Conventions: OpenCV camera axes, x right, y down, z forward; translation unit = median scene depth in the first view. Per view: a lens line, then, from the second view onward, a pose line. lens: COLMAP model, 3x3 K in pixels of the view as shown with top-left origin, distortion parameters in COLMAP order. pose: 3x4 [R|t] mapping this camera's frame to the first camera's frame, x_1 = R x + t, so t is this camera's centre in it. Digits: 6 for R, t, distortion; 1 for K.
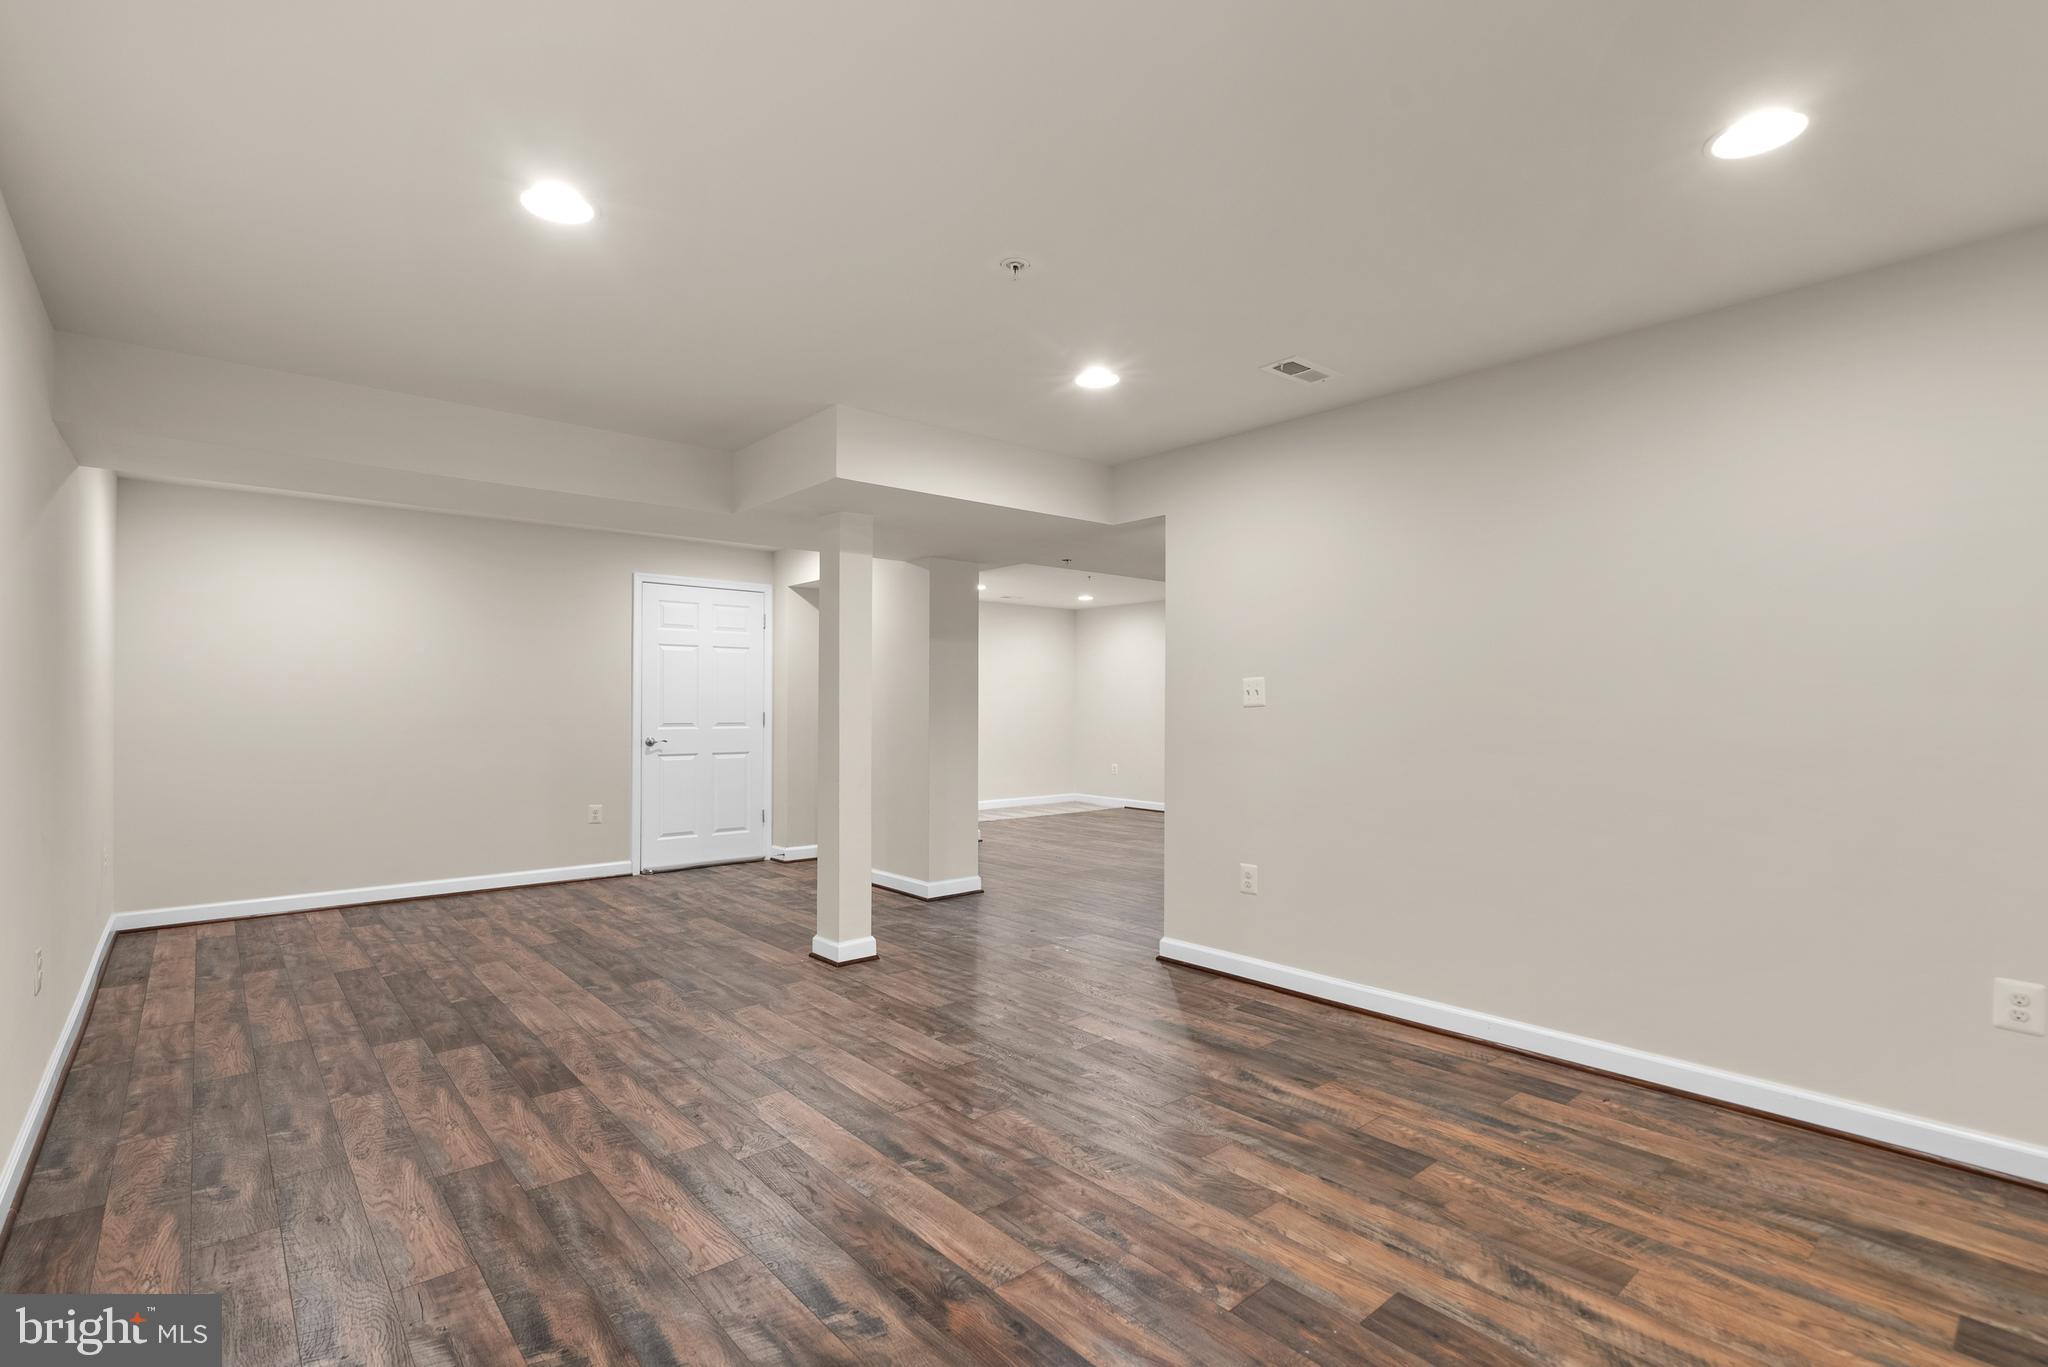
lens RADIAL K [[941.3, 0, 1017.4], [0, 941.3, 676.8], [0, 0, 1]] dist [0.000437, 0.000341]
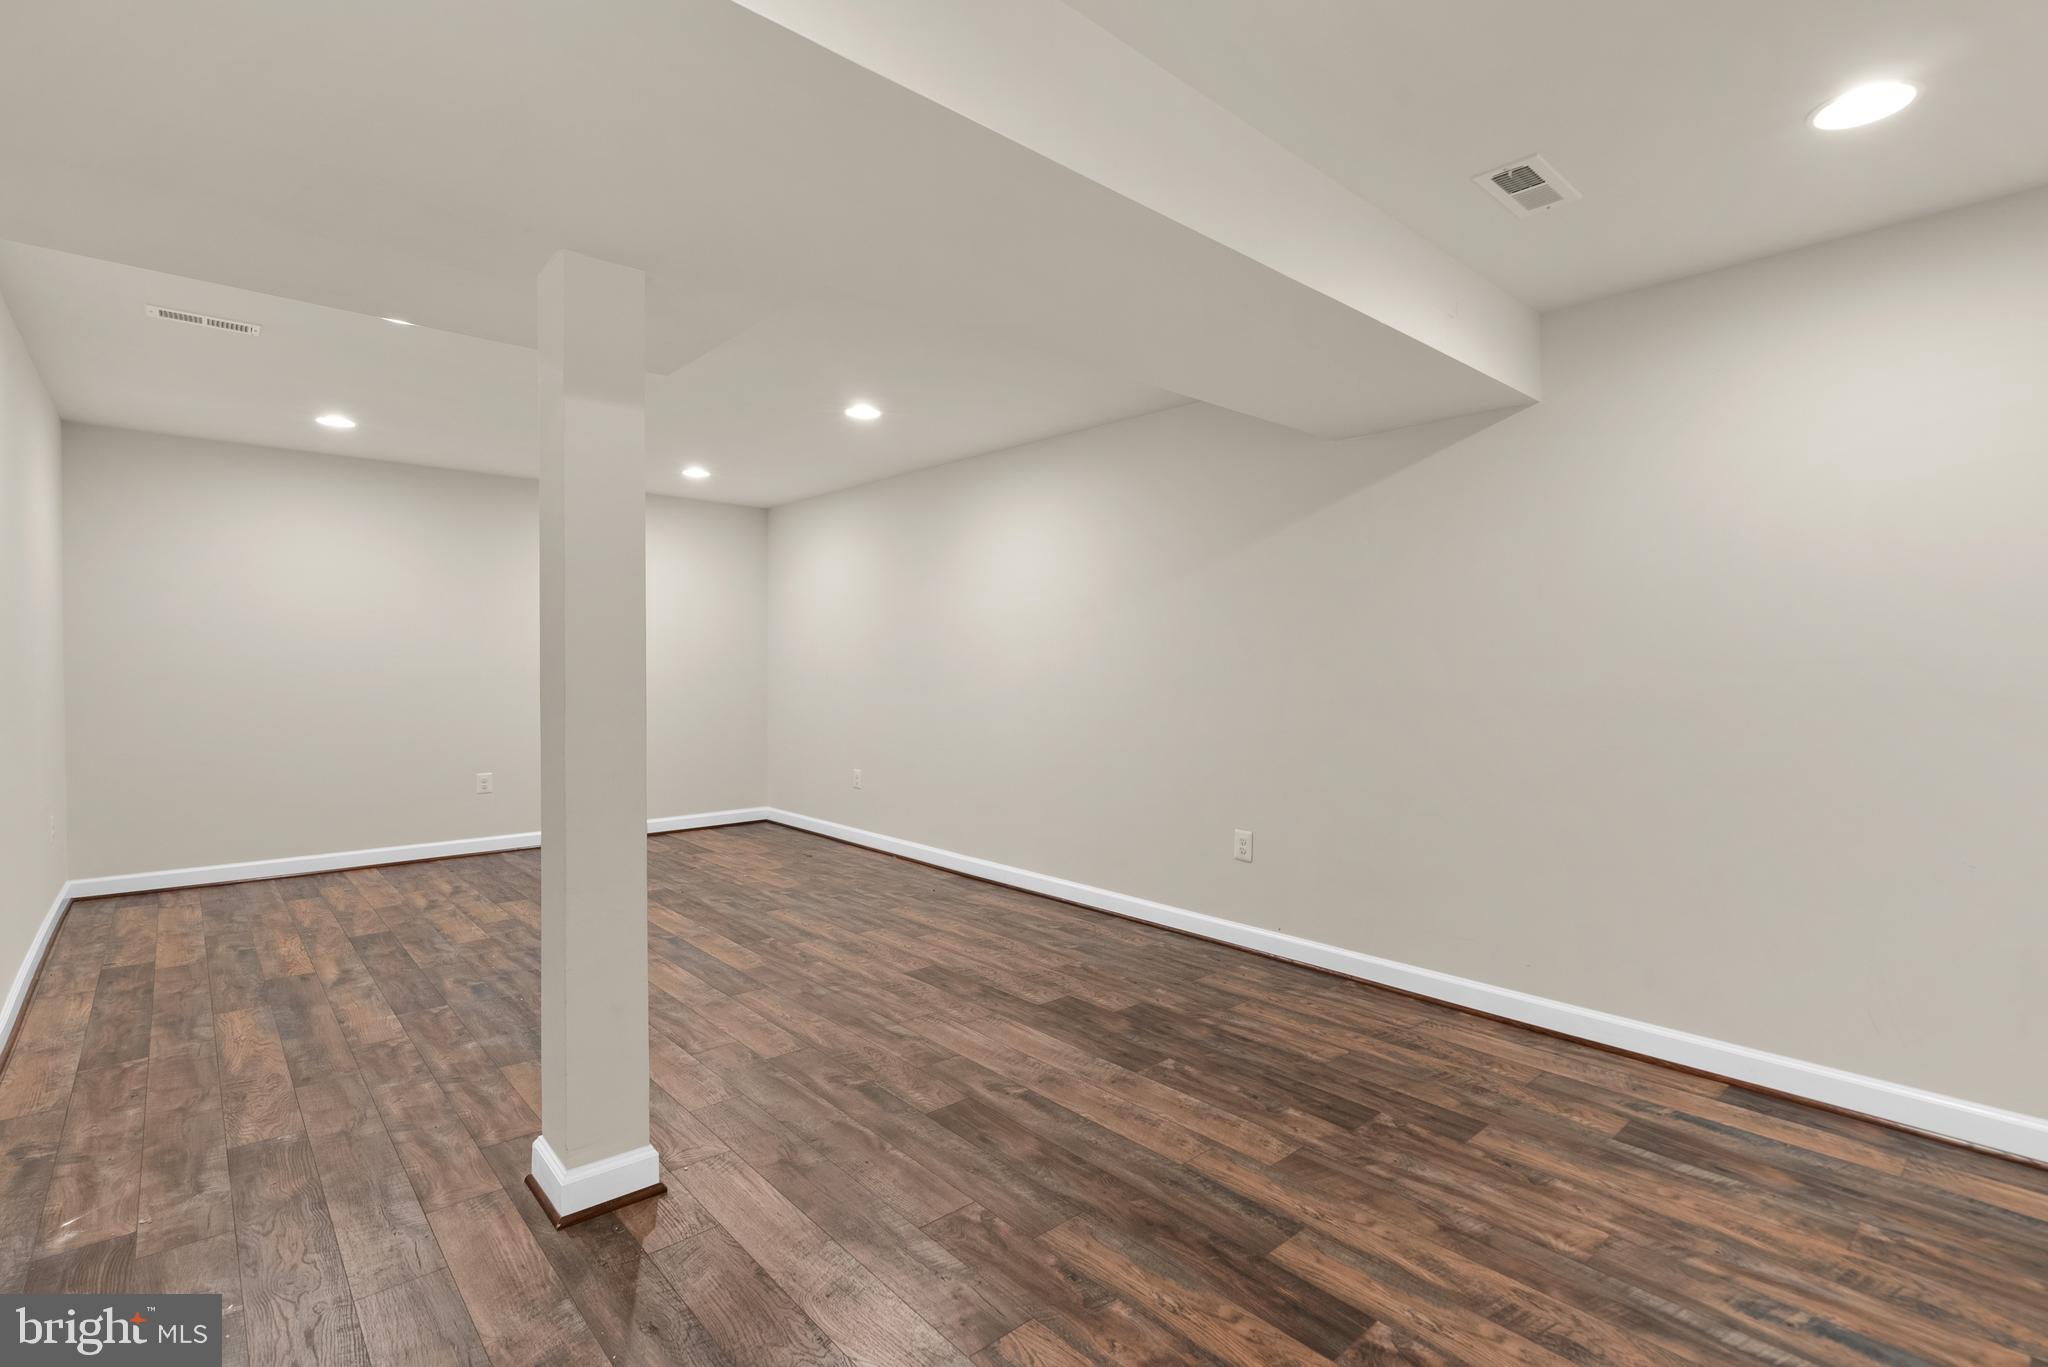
lens RADIAL K [[941.3, 0, 1017.4], [0, 941.3, 676.8], [0, 0, 1]] dist [0.000437, 0.000341]
pose [[-0.999906, -0.005459, -0.012592, -0.509988], [-0.005246, 0.999844, -0.016846, 0.054550], [0.012682, -0.016778, -0.999779, 1.930996]]
